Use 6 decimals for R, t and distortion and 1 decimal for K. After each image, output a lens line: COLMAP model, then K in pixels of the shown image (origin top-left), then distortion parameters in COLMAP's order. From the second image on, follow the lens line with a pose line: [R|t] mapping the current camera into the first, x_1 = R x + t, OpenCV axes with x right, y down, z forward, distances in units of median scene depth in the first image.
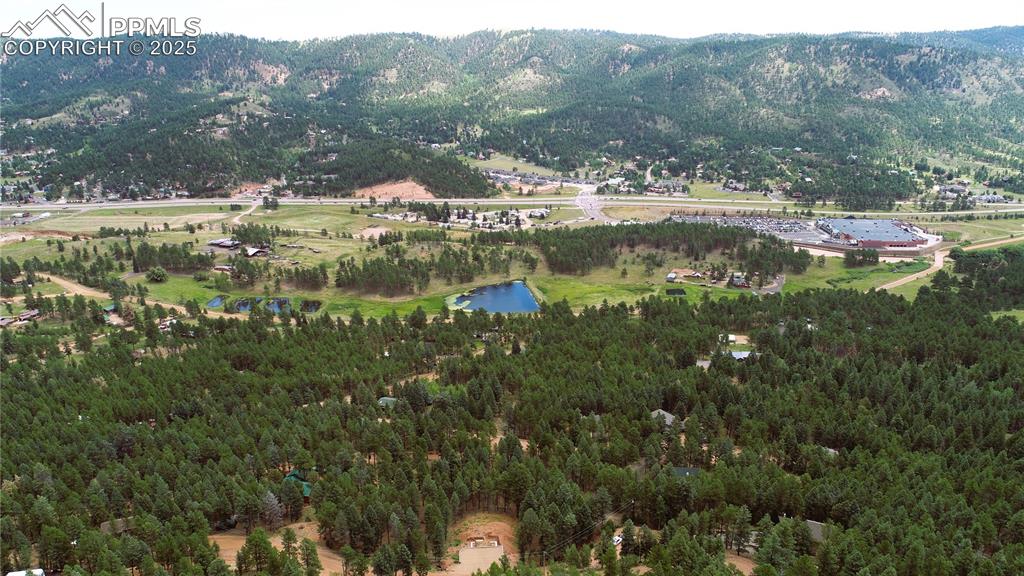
lens RADIAL K [[685.4, 0, 507.5], [0, 685.4, 286.1], [0, 0, 1]] dist [-0.003101, 0.001336]
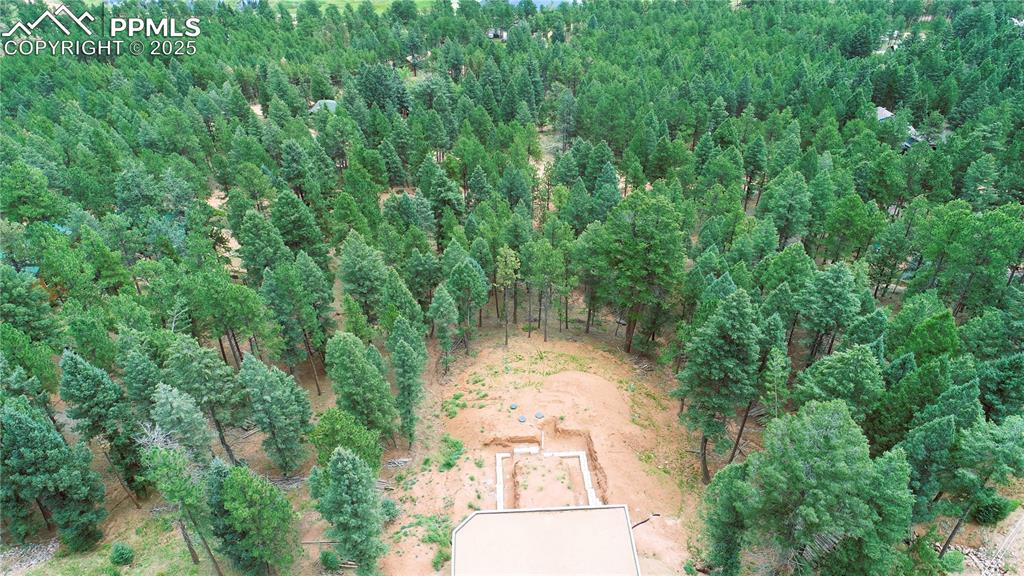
lens RADIAL K [[685.4, 0, 511.0], [0, 685.4, 287.4], [0, 0, 1]] dist [-0.003101, 0.001336]
pose [[0.999864, 0.003270, -0.016137, -0.020065], [0.002191, 0.944926, 0.327277, 0.099409], [0.016318, -0.327268, 0.944791, 0.351153]]
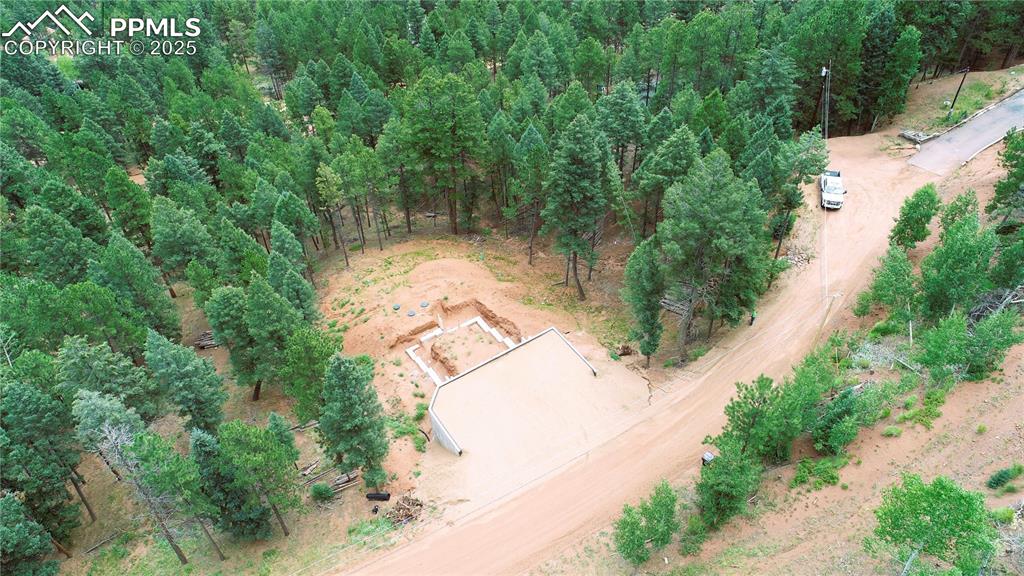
lens RADIAL K [[685.4, 0, 509.7], [0, 685.4, 289.0], [0, 0, 1]] dist [-0.003101, 0.001336]
pose [[0.865818, -0.357481, 0.350095, -0.051626], [0.179642, 0.875125, 0.449316, 0.104440], [-0.466999, -0.326134, 0.821918, 0.346616]]
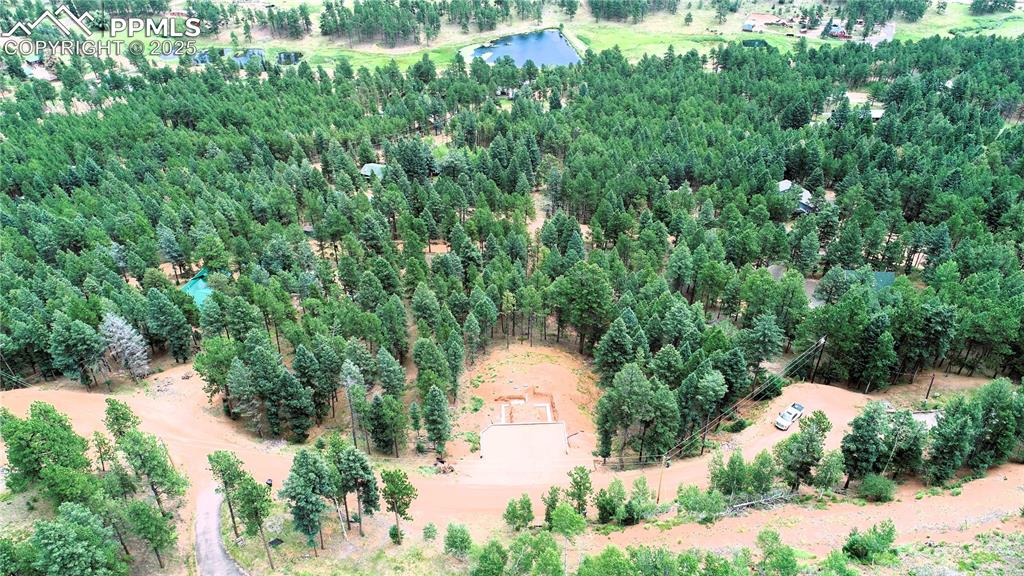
lens RADIAL K [[685.4, 0, 510.2], [0, 685.4, 288.5], [0, 0, 1]] dist [-0.003101, 0.001336]
pose [[0.999636, 0.009937, -0.025063, -0.015872], [-0.001900, 0.953259, 0.302149, 0.057575], [0.026894, -0.301992, 0.952931, 0.240118]]
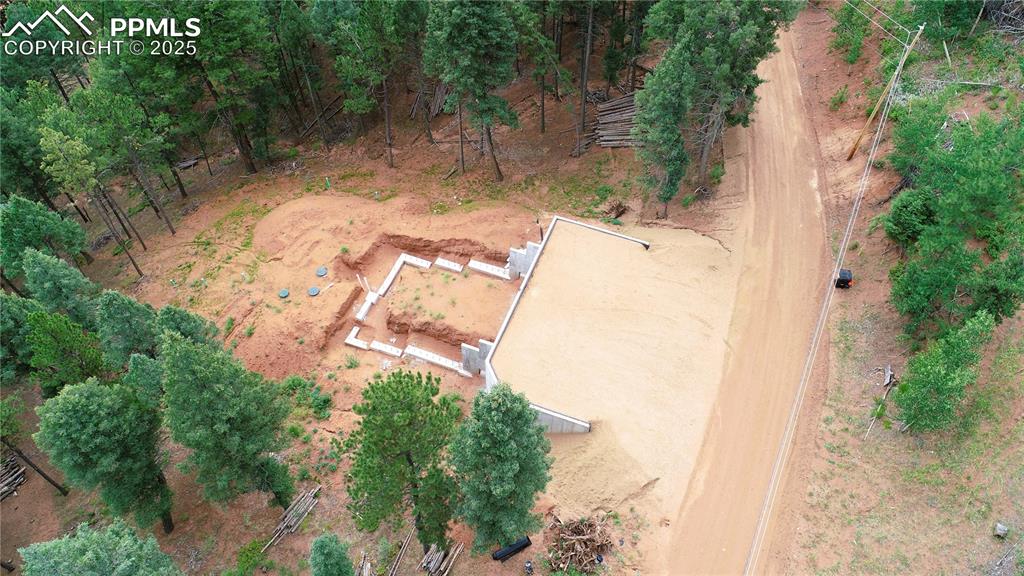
lens RADIAL K [[685.4, 0, 508.5], [0, 685.4, 291.9], [0, 0, 1]] dist [-0.003101, 0.001336]
pose [[0.413877, -0.721950, 0.554521, -0.063779], [0.268718, 0.678887, 0.683303, 0.111166], [-0.869768, -0.133794, 0.474976, 0.404570]]
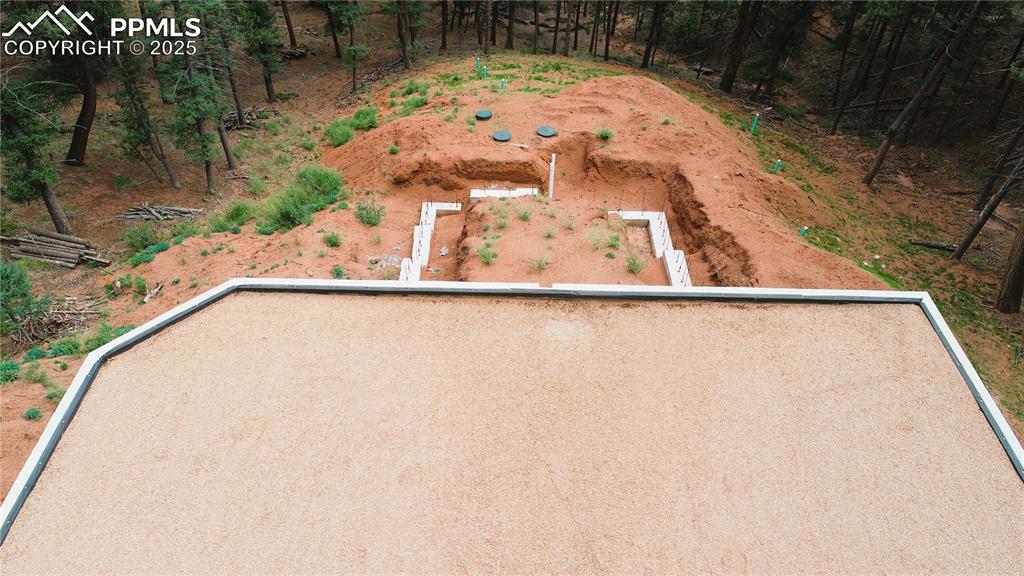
lens RADIAL K [[685.4, 0, 509.0], [0, 685.4, 288.9], [0, 0, 1]] dist [-0.003101, 0.001336]
pose [[0.997543, 0.066025, -0.023439, -0.017225], [-0.048534, 0.892482, 0.448465, 0.158132], [0.050528, -0.446226, 0.893493, 0.421750]]
